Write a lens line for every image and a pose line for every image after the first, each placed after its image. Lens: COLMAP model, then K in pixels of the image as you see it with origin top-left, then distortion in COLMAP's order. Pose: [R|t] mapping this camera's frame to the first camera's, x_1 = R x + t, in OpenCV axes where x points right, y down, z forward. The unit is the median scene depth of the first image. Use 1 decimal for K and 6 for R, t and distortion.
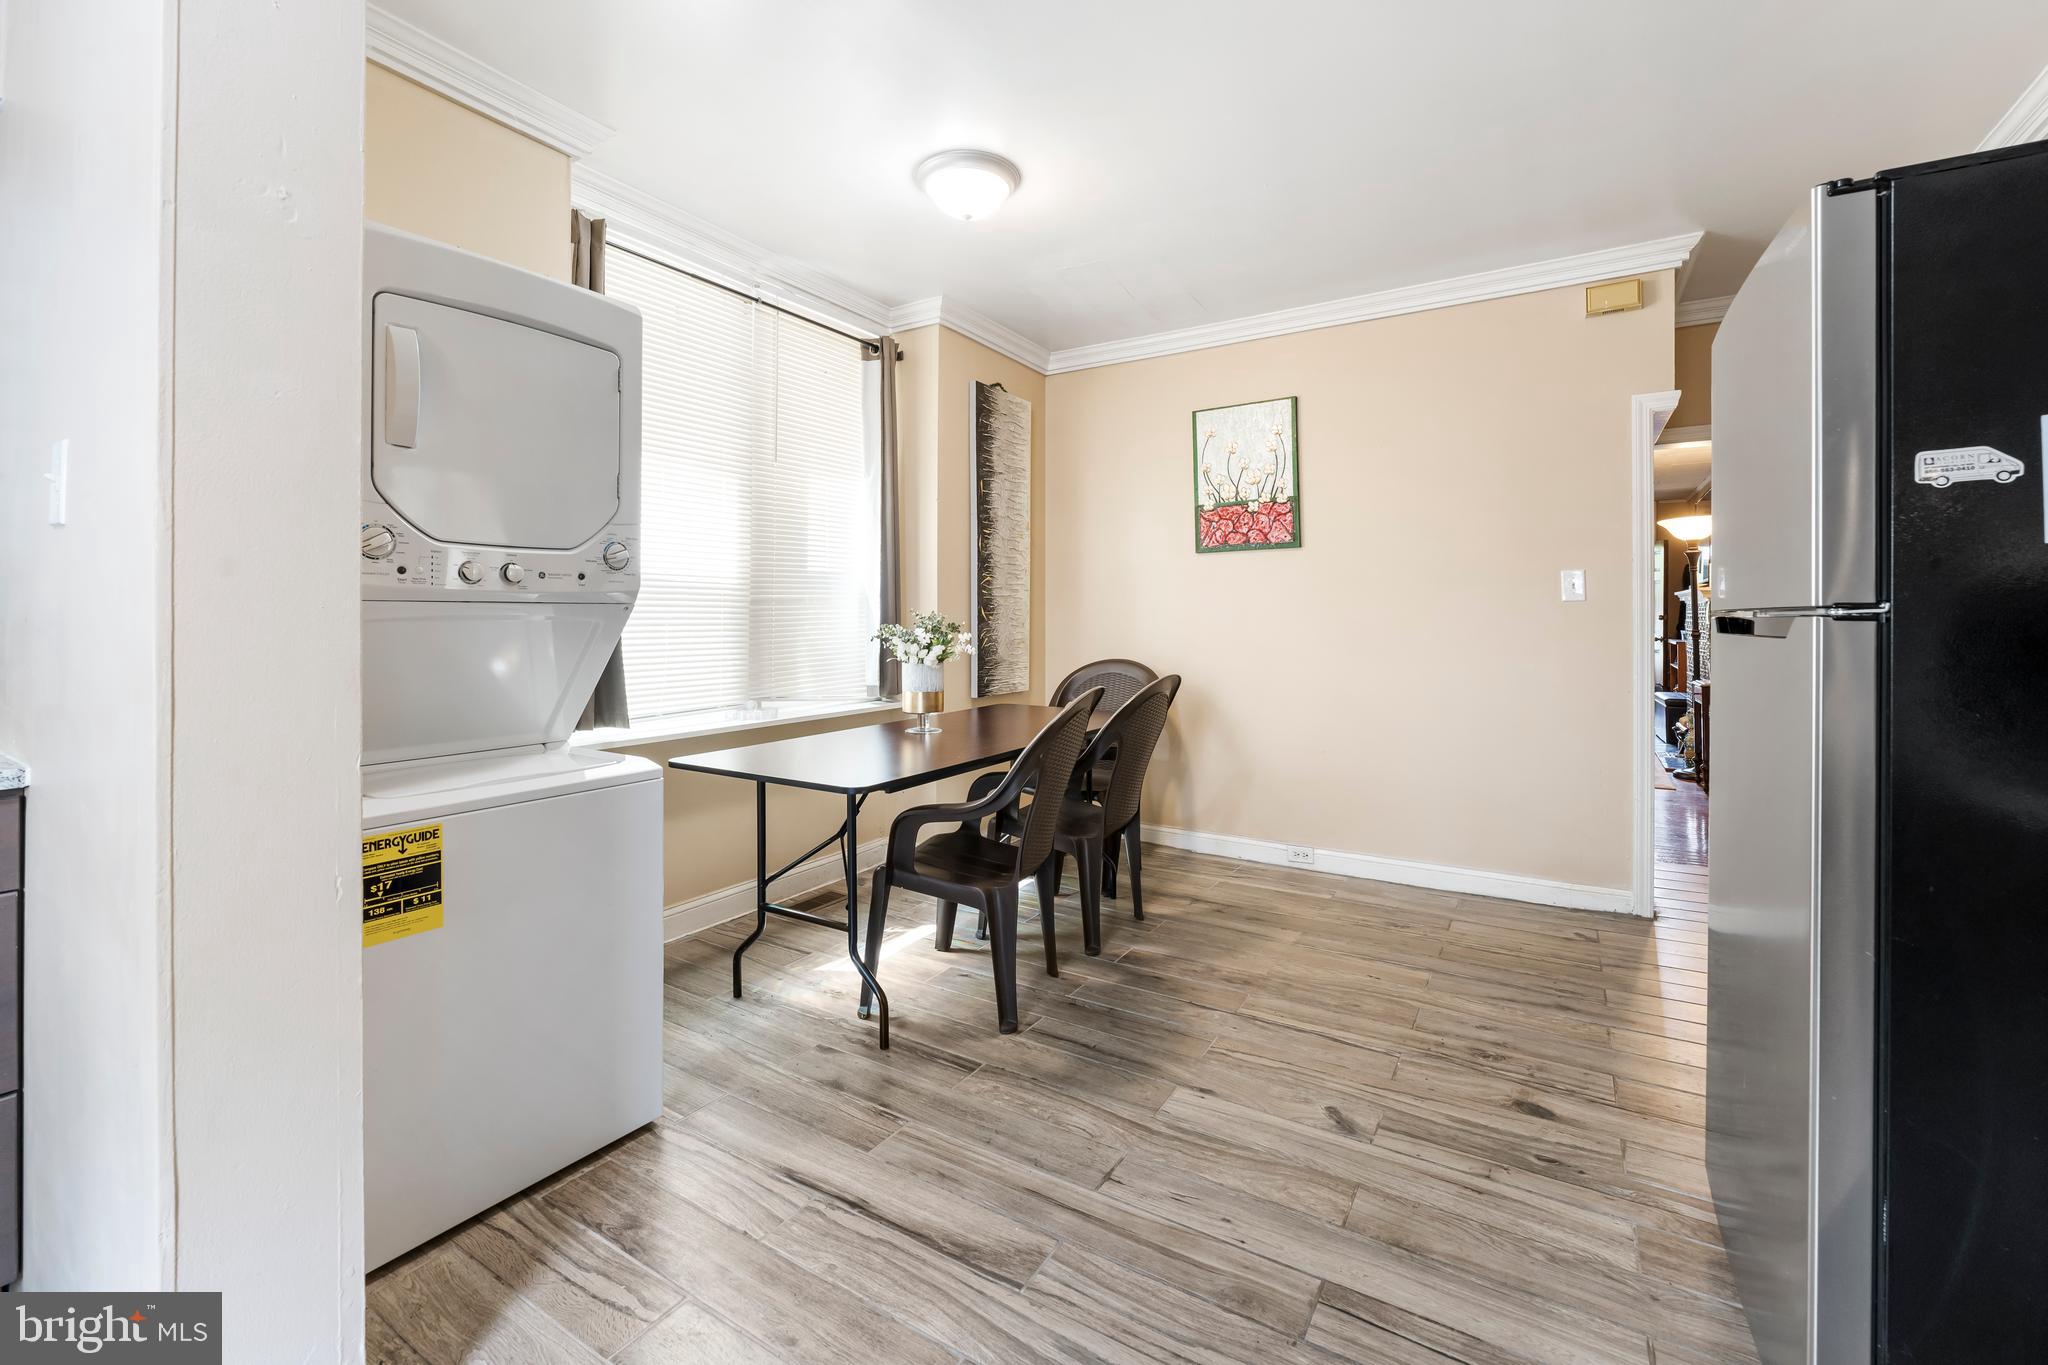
lens RADIAL K [[865.6, 0, 993.4], [0, 865.6, 611.8], [0, 0, 1]] dist [-0.008710, -0.000406]
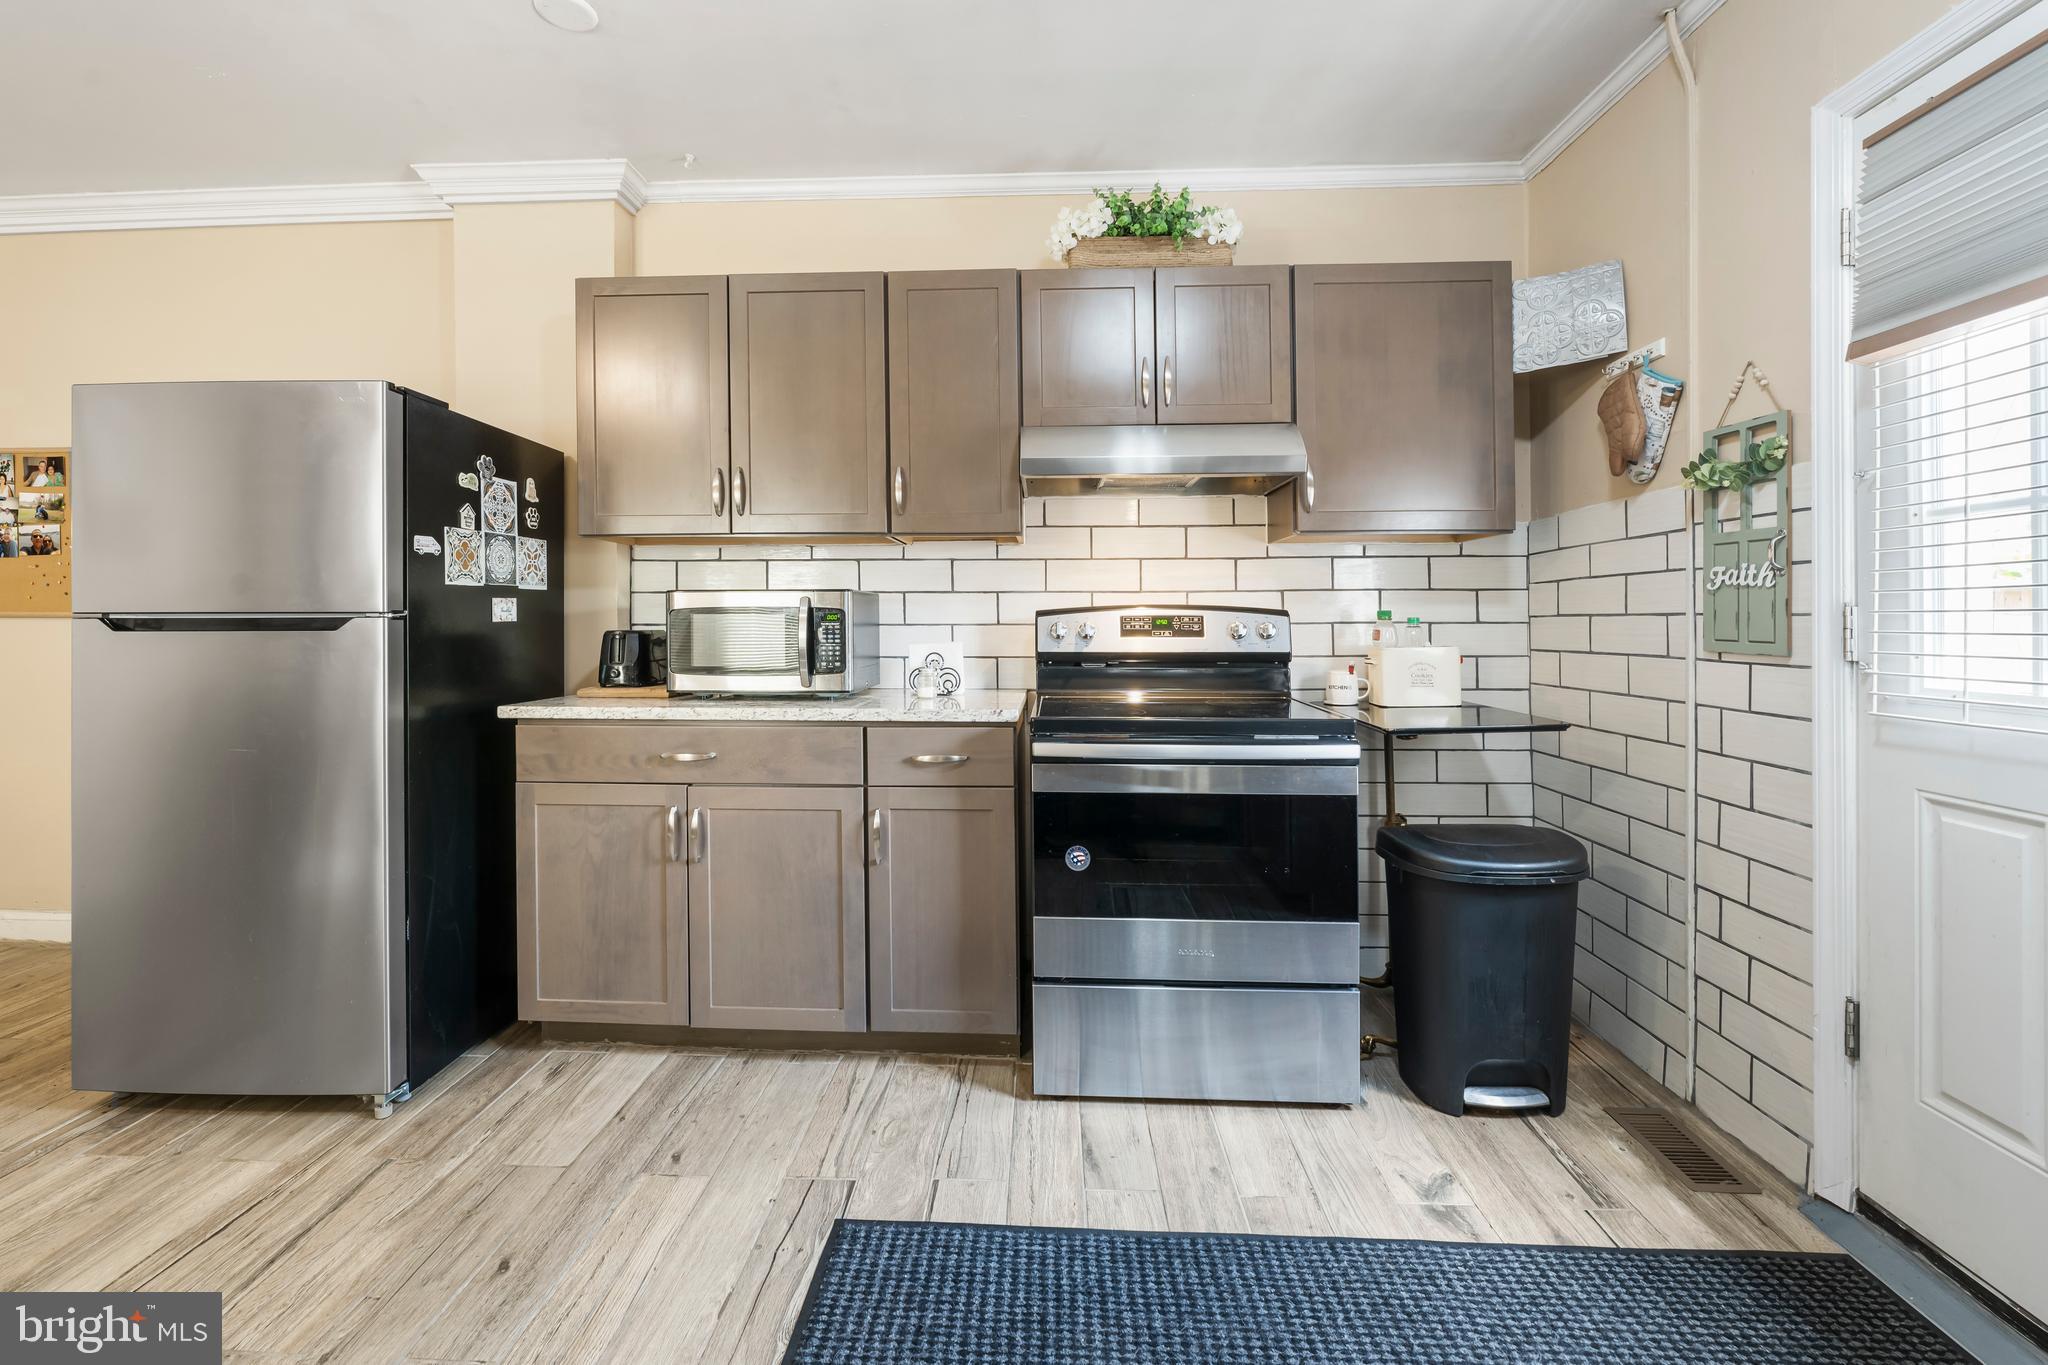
lens RADIAL K [[865.6, 0, 1019.1], [0, 865.6, 619.4], [0, 0, 1]] dist [-0.008710, -0.000406]
pose [[-0.506840, -0.002040, 0.862037, -1.353275], [-0.000099, 0.999997, 0.002308, 0.004450], [-0.862040, 0.001085, -0.506839, 0.793276]]
